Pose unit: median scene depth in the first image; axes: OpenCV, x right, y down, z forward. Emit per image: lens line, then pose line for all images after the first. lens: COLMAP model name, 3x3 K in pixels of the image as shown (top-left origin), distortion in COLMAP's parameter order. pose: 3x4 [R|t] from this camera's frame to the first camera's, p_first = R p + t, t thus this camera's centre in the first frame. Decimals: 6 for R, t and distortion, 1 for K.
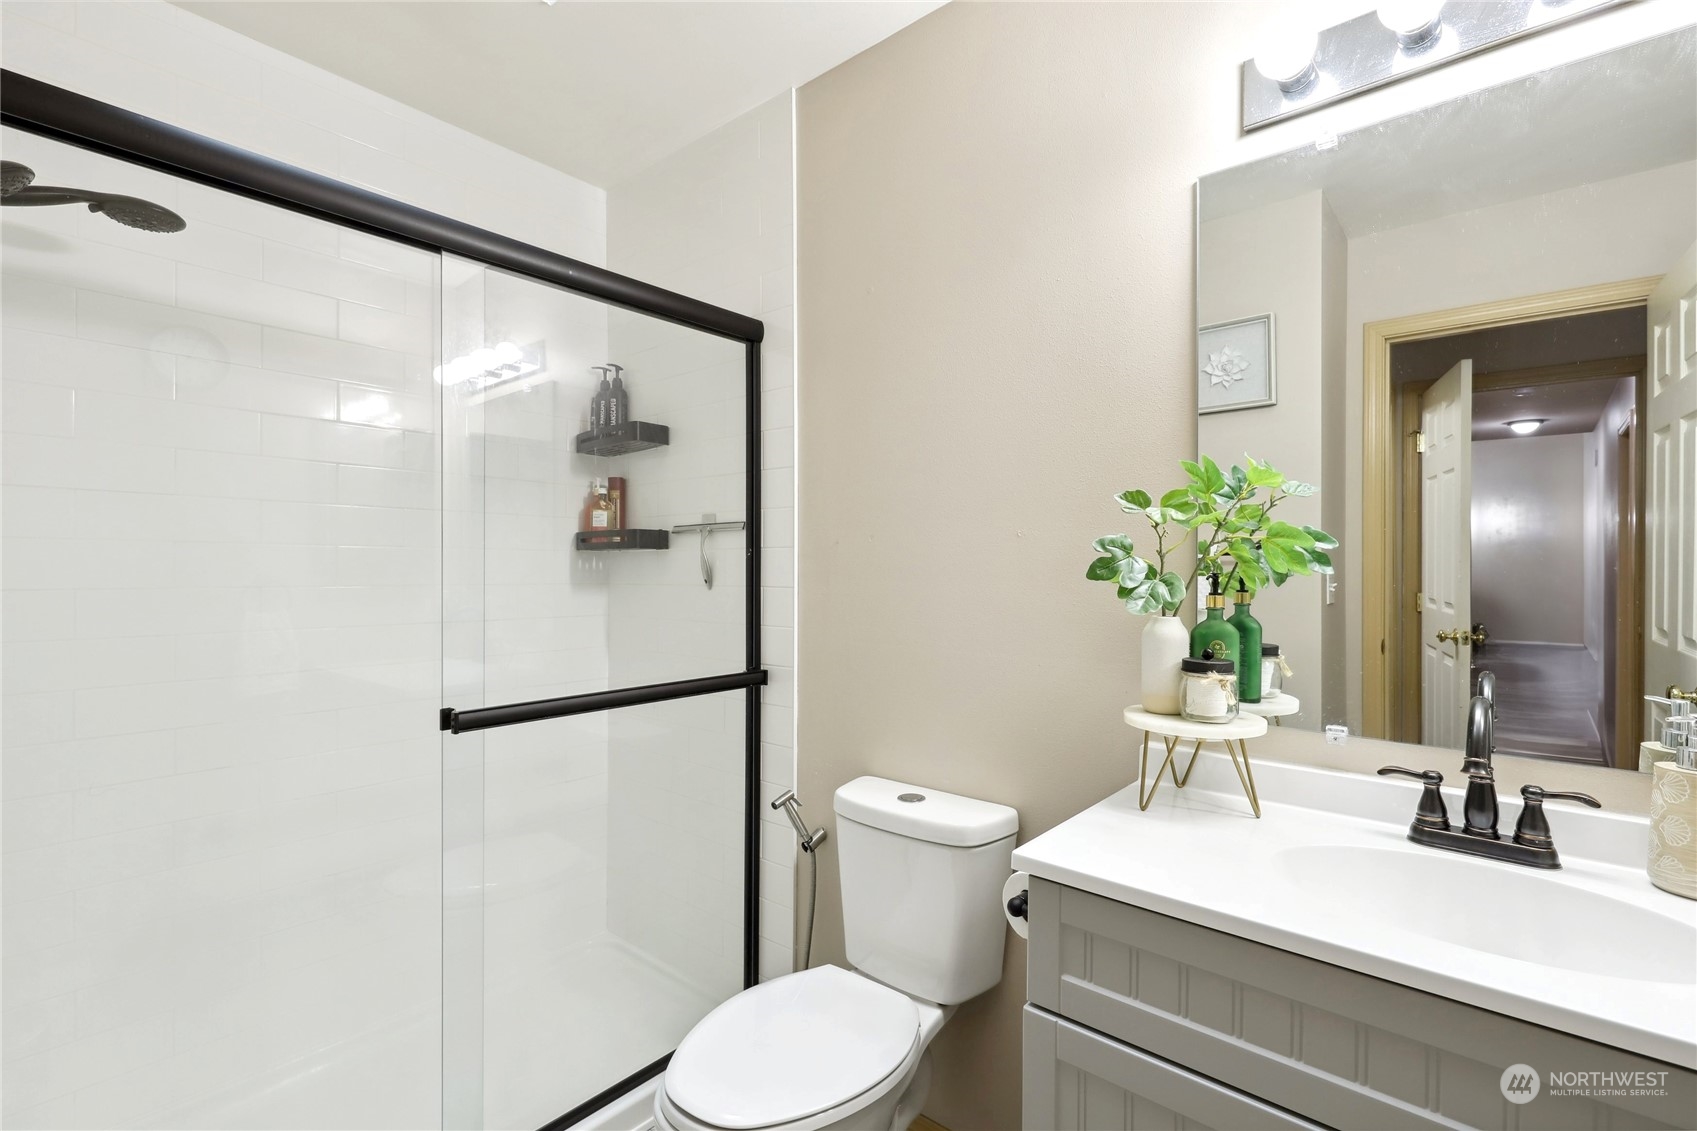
lens RADIAL K [[766.8, 0, 845.8], [0, 766.8, 580.1], [0, 0, 1]] dist [0.003976, 0.000107]
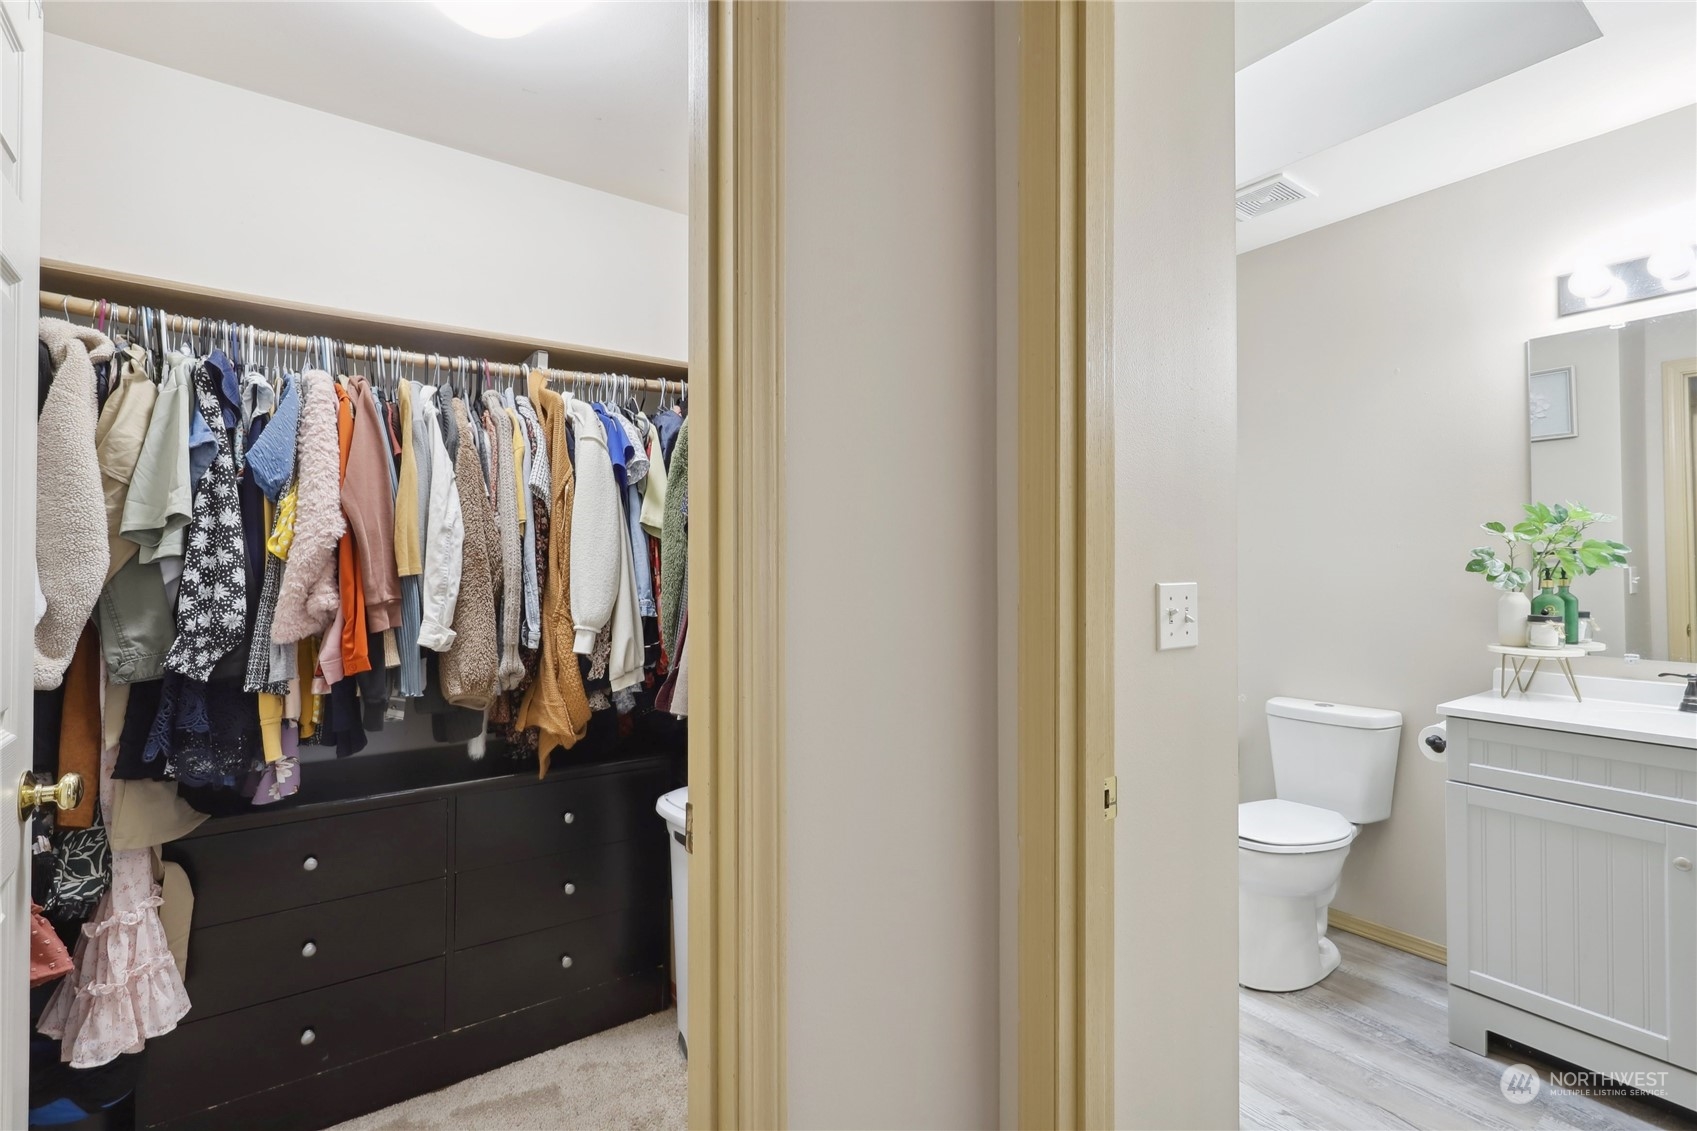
lens RADIAL K [[769.6, 0, 848.5], [0, 769.6, 565.5], [0, 0, 1]] dist [0.001359, 0.000403]
pose [[0.971566, -0.005596, -0.236703, -0.669867], [0.000933, 0.999803, -0.019804, 0.019724], [0.236768, 0.019020, 0.971380, -1.118956]]
